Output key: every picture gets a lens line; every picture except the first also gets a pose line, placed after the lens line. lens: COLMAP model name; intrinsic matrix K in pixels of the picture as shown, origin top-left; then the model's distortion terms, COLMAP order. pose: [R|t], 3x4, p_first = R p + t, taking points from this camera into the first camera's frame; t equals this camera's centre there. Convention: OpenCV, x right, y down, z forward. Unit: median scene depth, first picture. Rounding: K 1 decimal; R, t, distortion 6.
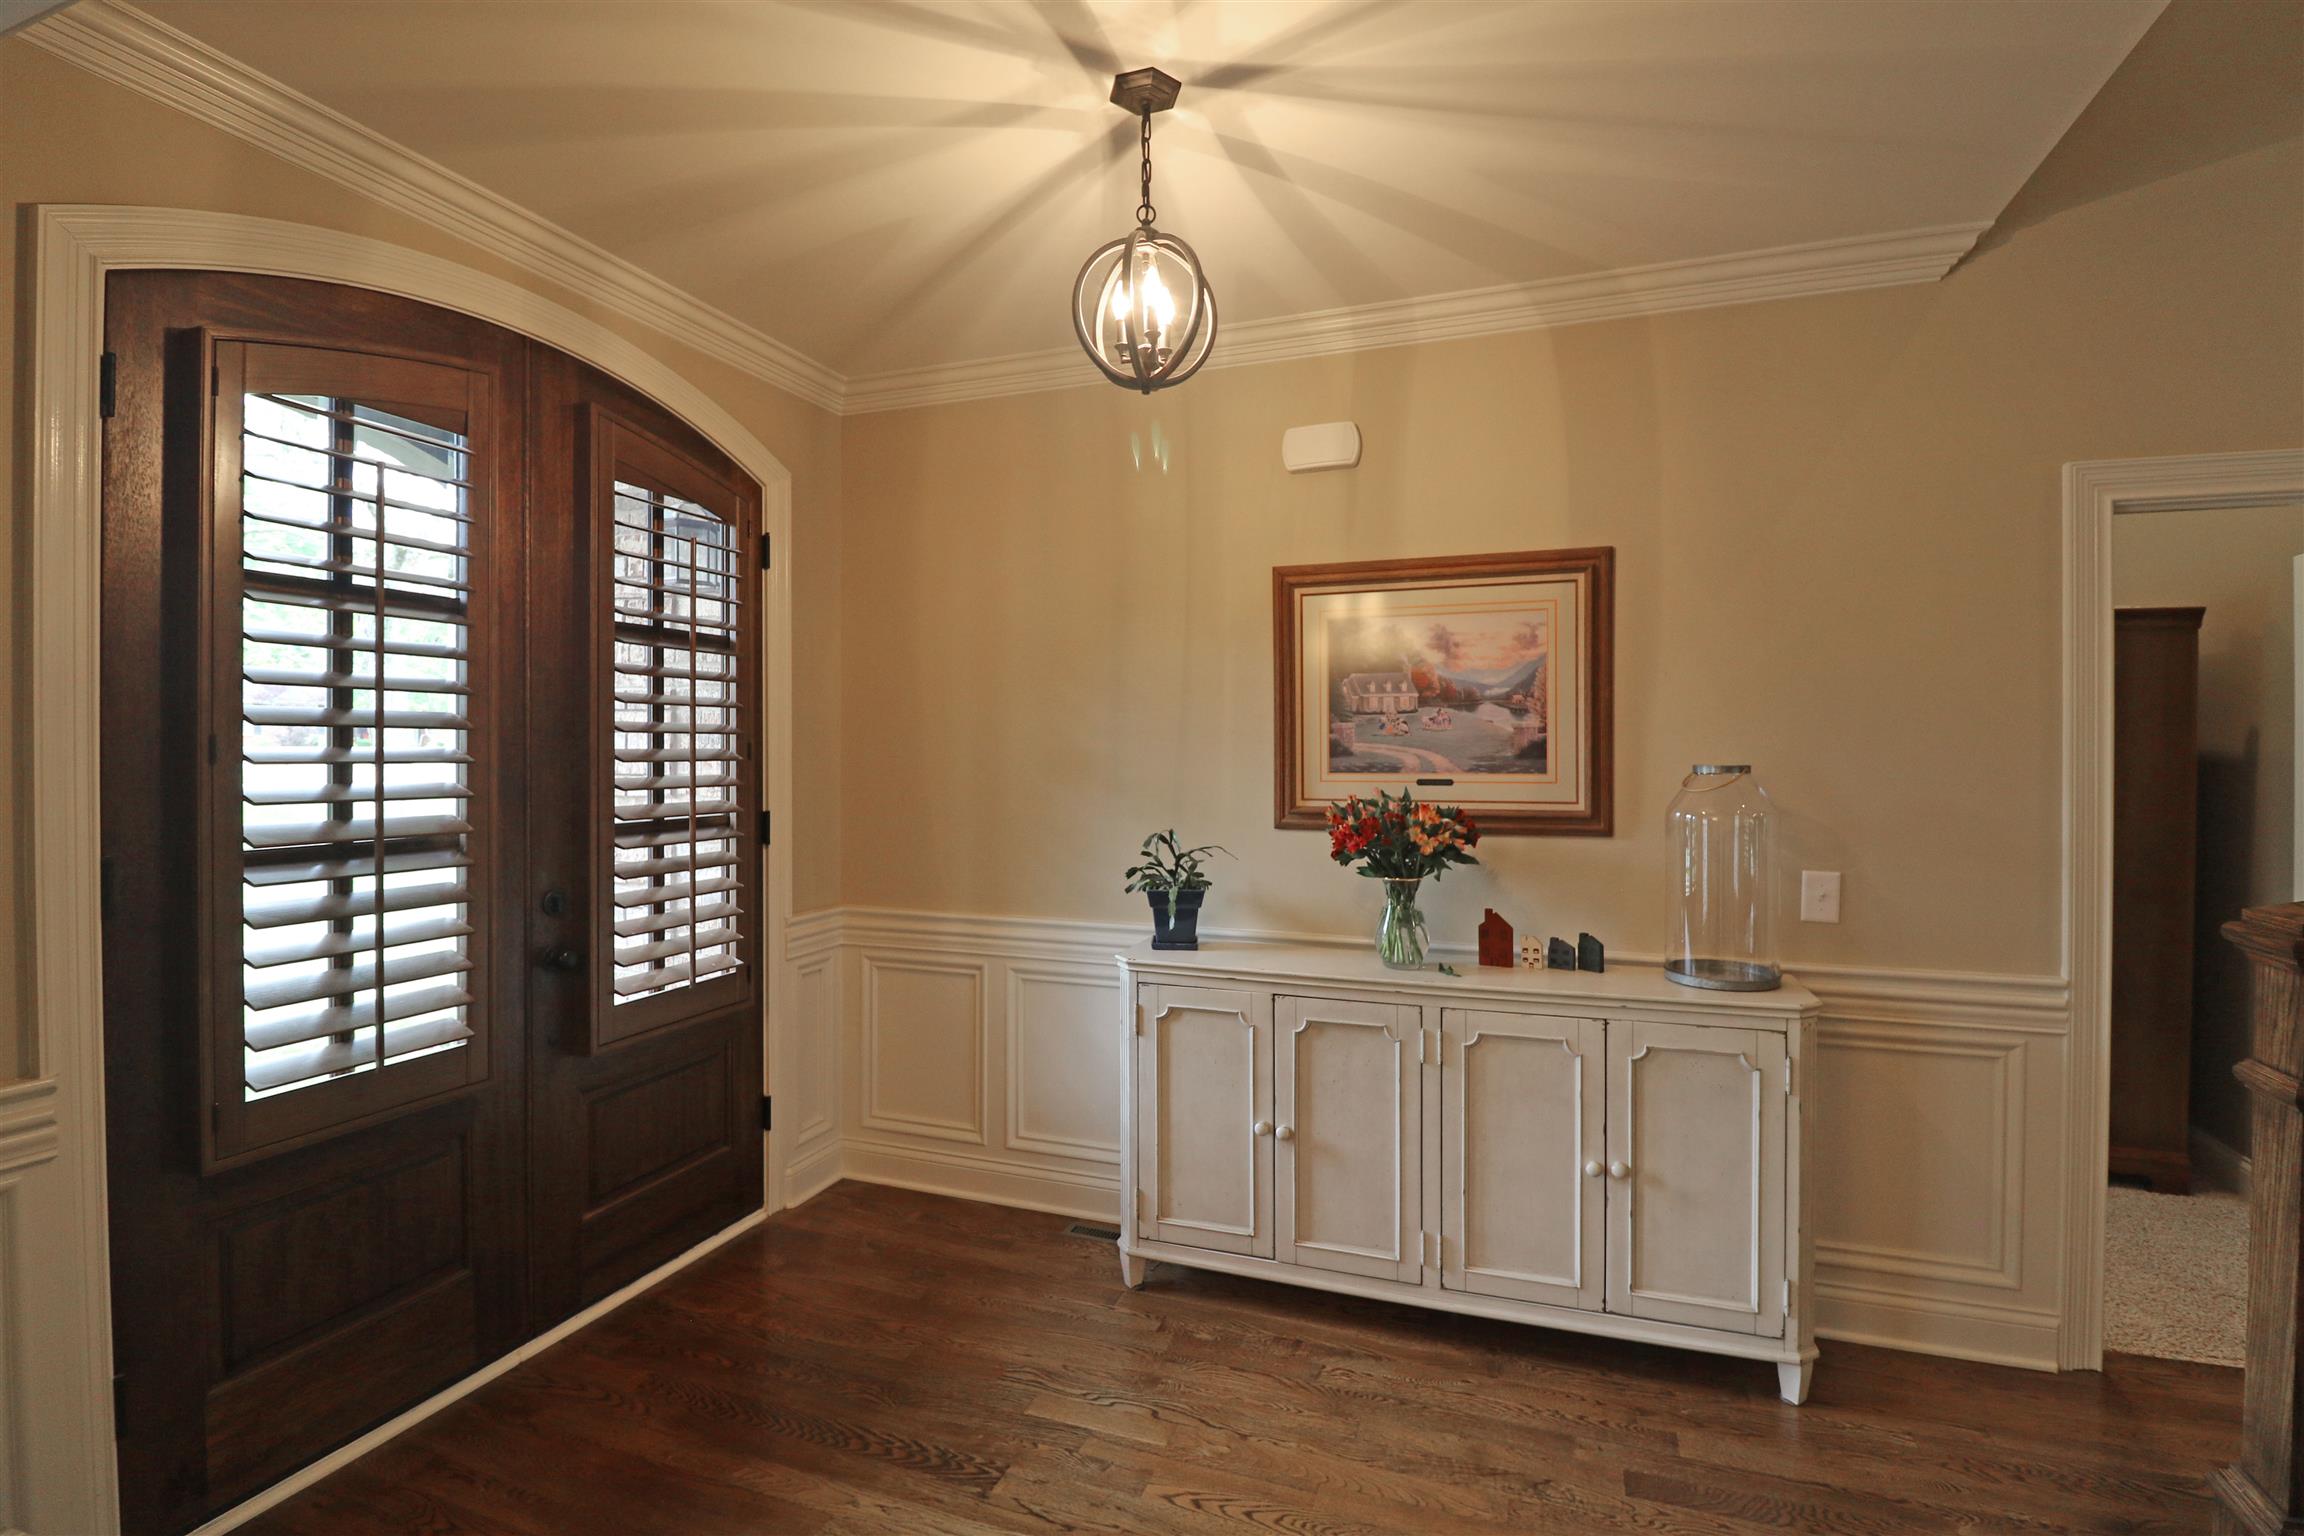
lens RADIAL K [[1067.4, 0, 1154.6], [0, 1067.4, 753.9], [0, 0, 1]] dist [-0.004692, -0.011084]
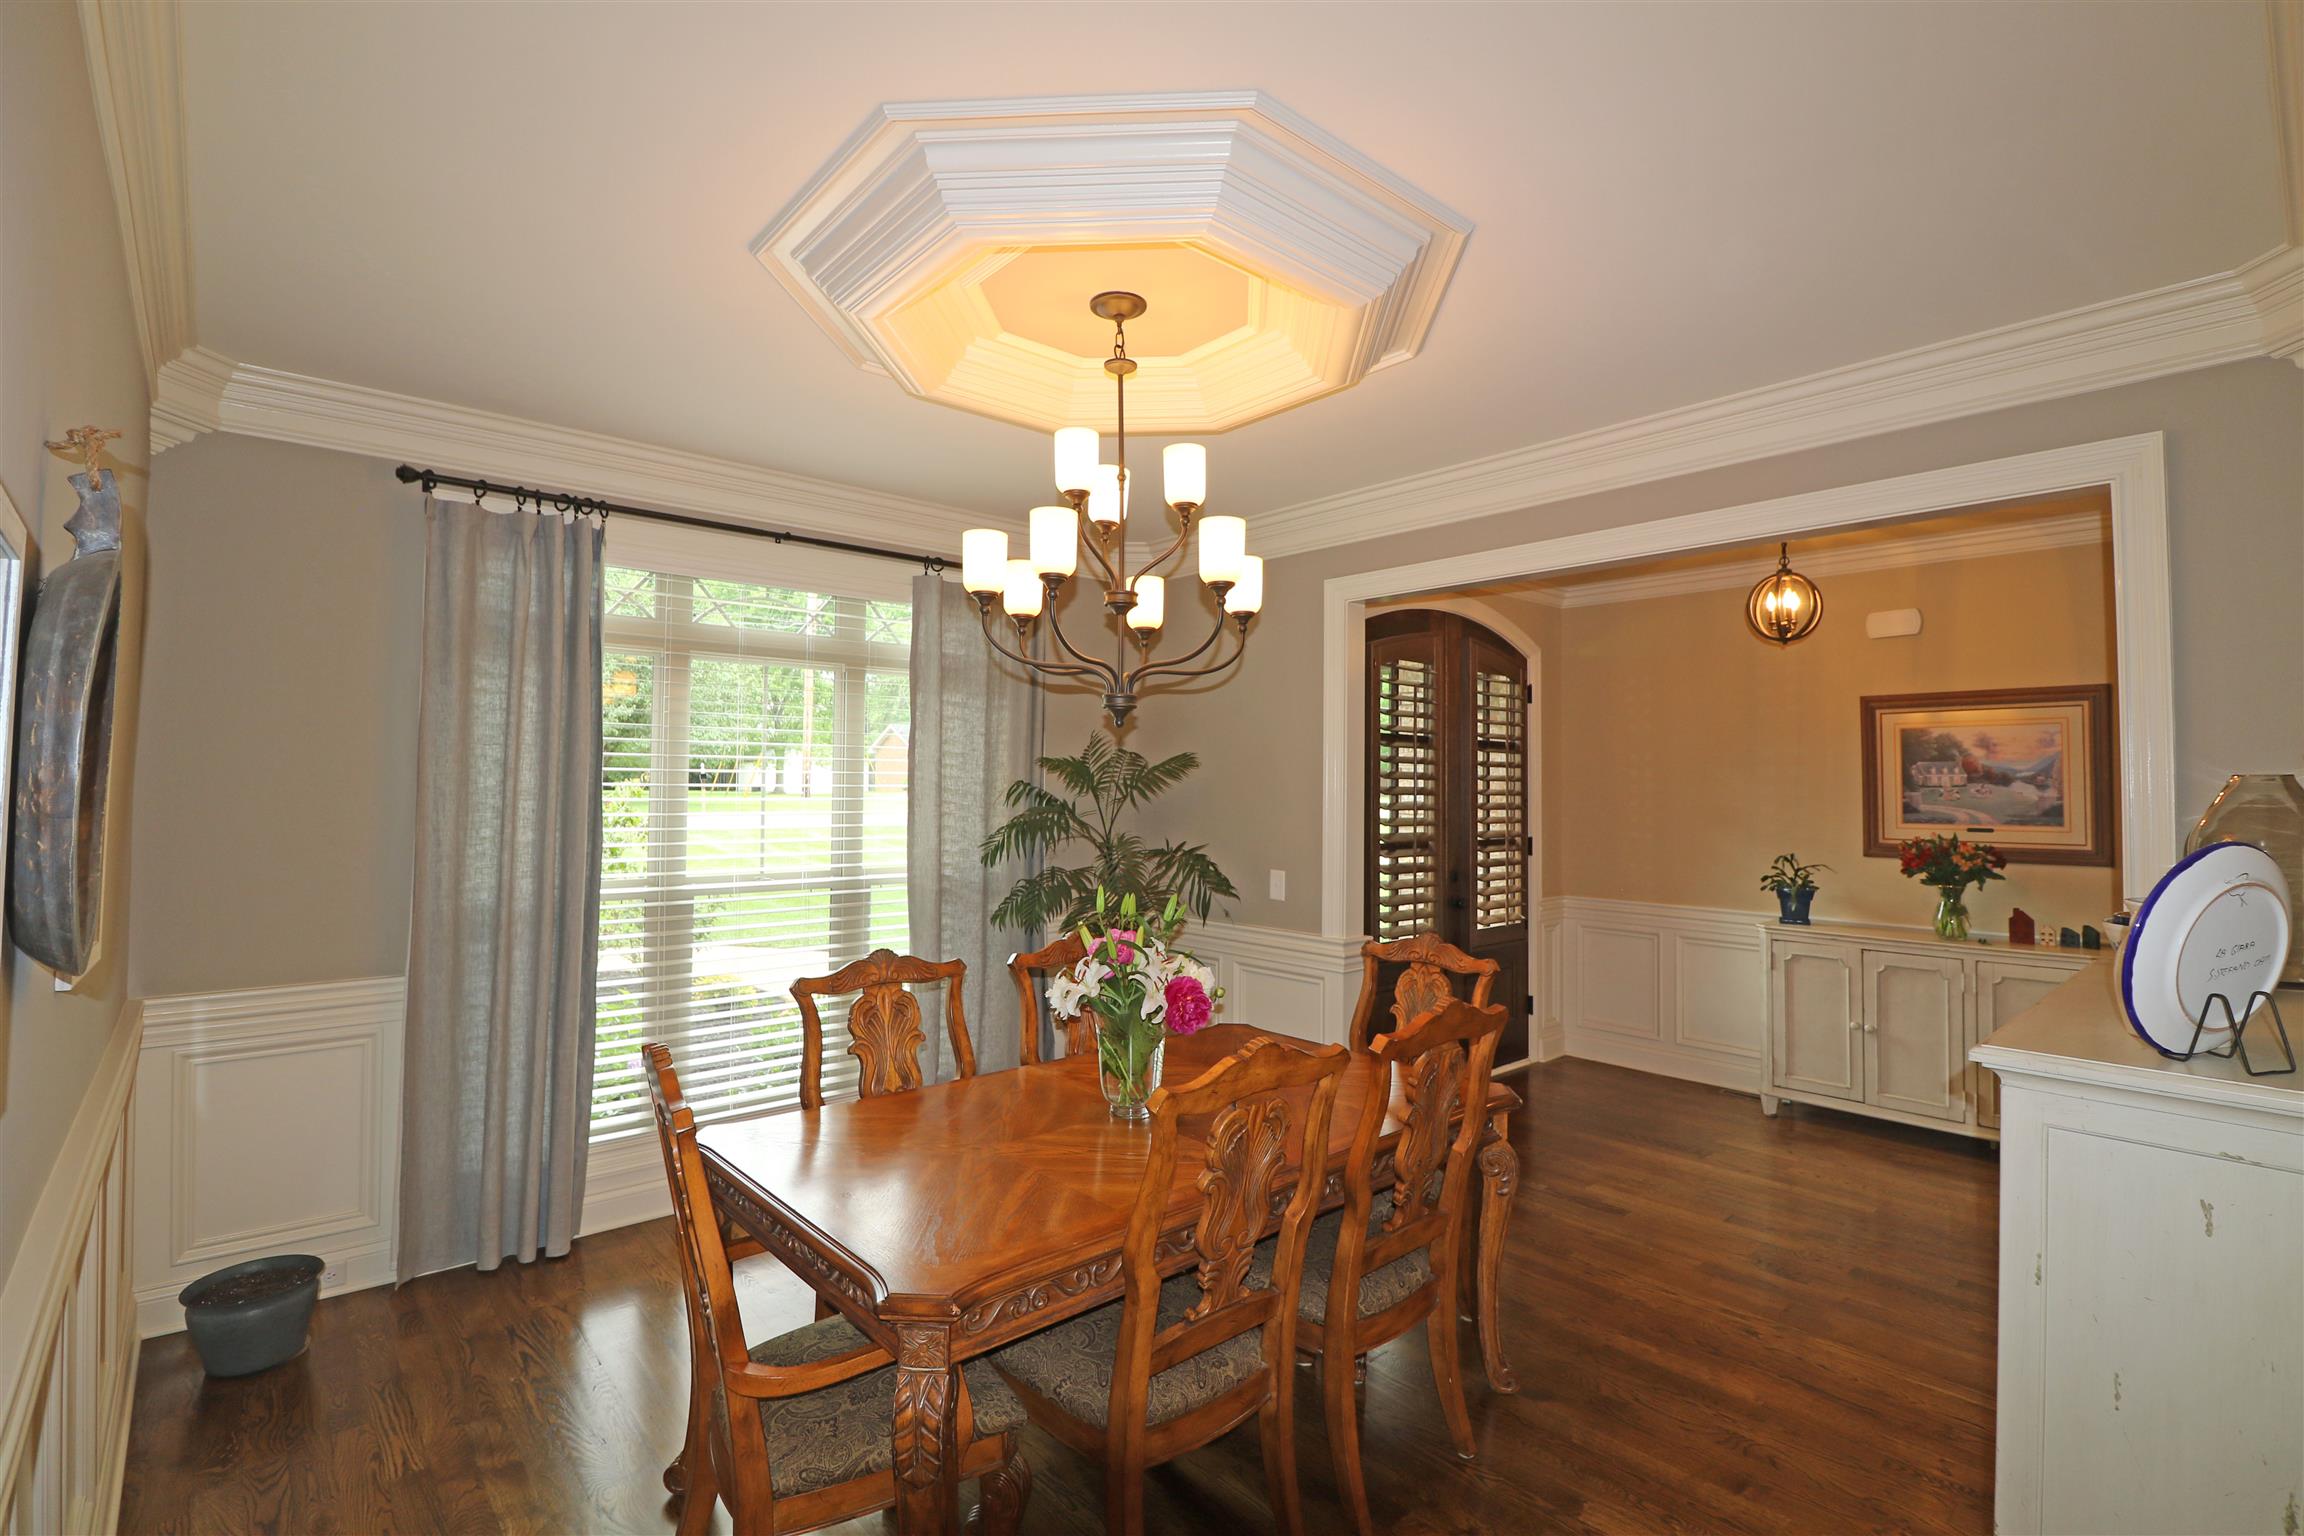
lens RADIAL K [[1067.4, 0, 1154.5], [0, 1067.4, 754.4], [0, 0, 1]] dist [-0.004692, -0.011084]
pose [[0.883859, -0.007482, -0.467693, -0.090715], [-0.009846, 0.999353, -0.034595, -0.020750], [0.467649, 0.035182, 0.883214, -1.021578]]
